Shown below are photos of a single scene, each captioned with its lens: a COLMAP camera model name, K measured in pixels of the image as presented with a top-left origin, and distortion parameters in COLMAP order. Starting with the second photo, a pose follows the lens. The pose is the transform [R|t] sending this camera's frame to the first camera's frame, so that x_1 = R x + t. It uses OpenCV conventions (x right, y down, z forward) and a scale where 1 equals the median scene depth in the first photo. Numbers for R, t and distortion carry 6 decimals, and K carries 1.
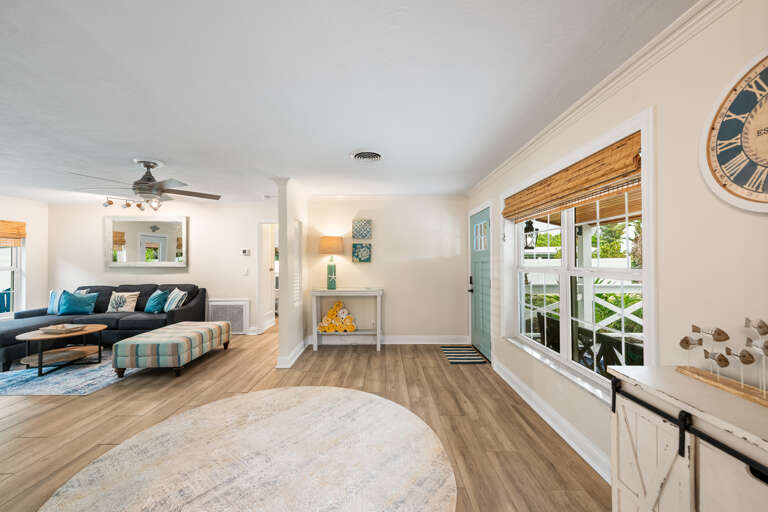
lens RADIAL K [[311.5, 0, 384.0], [0, 311.5, 256.0], [0, 0, 1]] dist [0.001098, 0.000121]
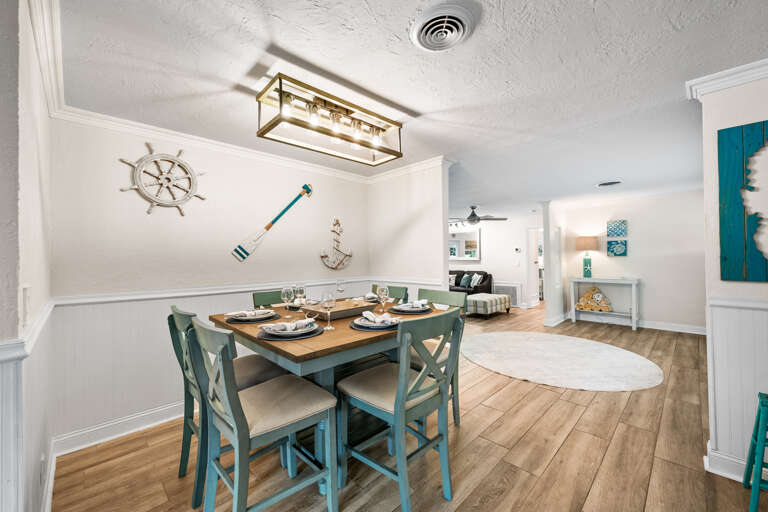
lens RADIAL K [[311.5, 0, 384.0], [0, 311.5, 256.0], [0, 0, 1]] dist [0.001098, 0.000121]
pose [[0.712066, -0.010317, -0.702036, 0.139618], [0.019992, 0.999785, 0.005586, -0.005653], [0.701828, -0.018013, 0.712119, -0.510166]]
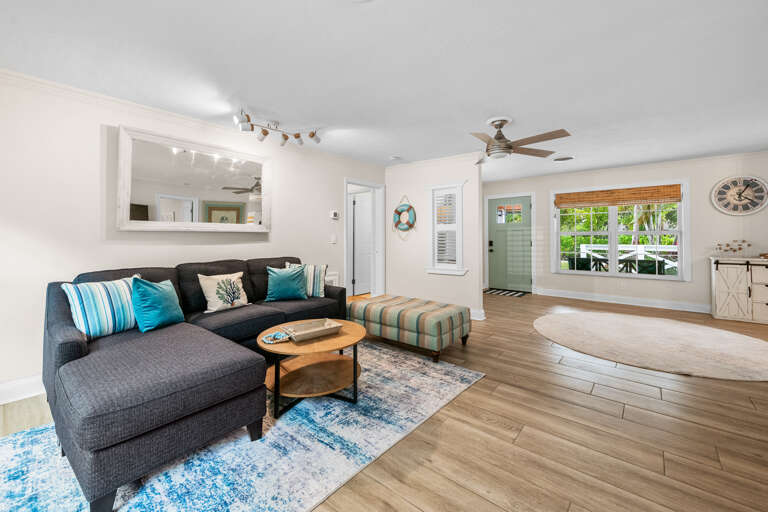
lens RADIAL K [[317.1, 0, 385.1], [0, 317.1, 236.6], [0, 0, 1]] dist [0.001085, 0.000194]
pose [[0.640012, 0.003573, 0.768357, -1.112544], [-0.012750, 0.999901, 0.005971, 0.040464], [-0.768260, -0.013618, 0.639994, 0.407121]]
